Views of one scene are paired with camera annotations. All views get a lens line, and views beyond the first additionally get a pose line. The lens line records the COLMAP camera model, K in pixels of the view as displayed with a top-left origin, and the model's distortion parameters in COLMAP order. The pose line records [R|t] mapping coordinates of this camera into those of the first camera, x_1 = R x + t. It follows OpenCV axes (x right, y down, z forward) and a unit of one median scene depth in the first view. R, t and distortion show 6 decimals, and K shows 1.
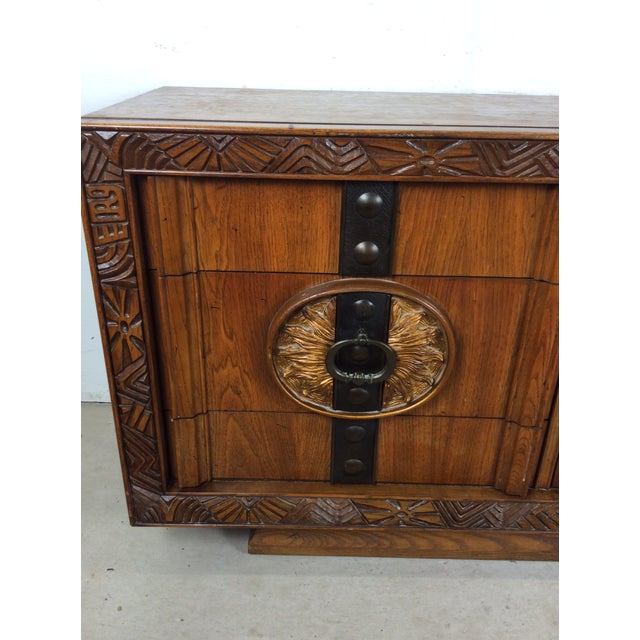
lens RADIAL K [[579.7, 0, 320.4], [0, 579.7, 323.1], [0, 0, 1]] dist [0.105190, -0.186913]
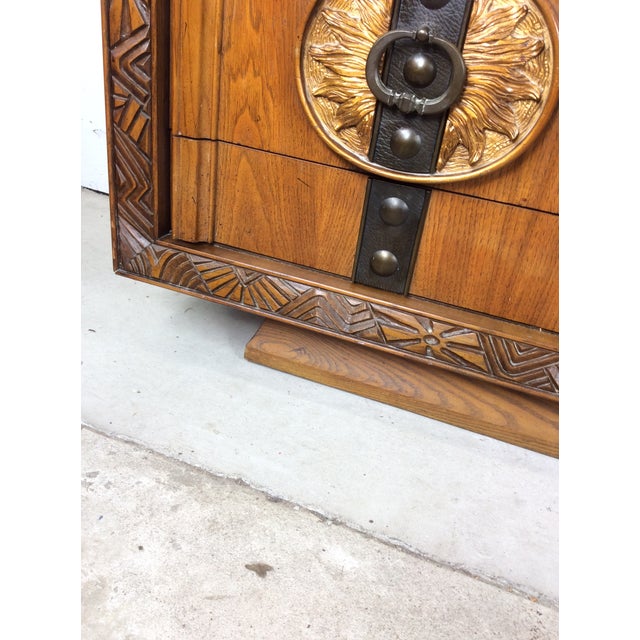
lens RADIAL K [[579.7, 0, 320.4], [0, 579.7, 323.1], [0, 0, 1]] dist [0.105190, -0.186913]
pose [[0.938794, 0.245783, -0.241366, 0.184407], [-0.238095, 0.969325, 0.060989, 0.304478], [0.248952, 0.000212, 0.968516, 0.266534]]
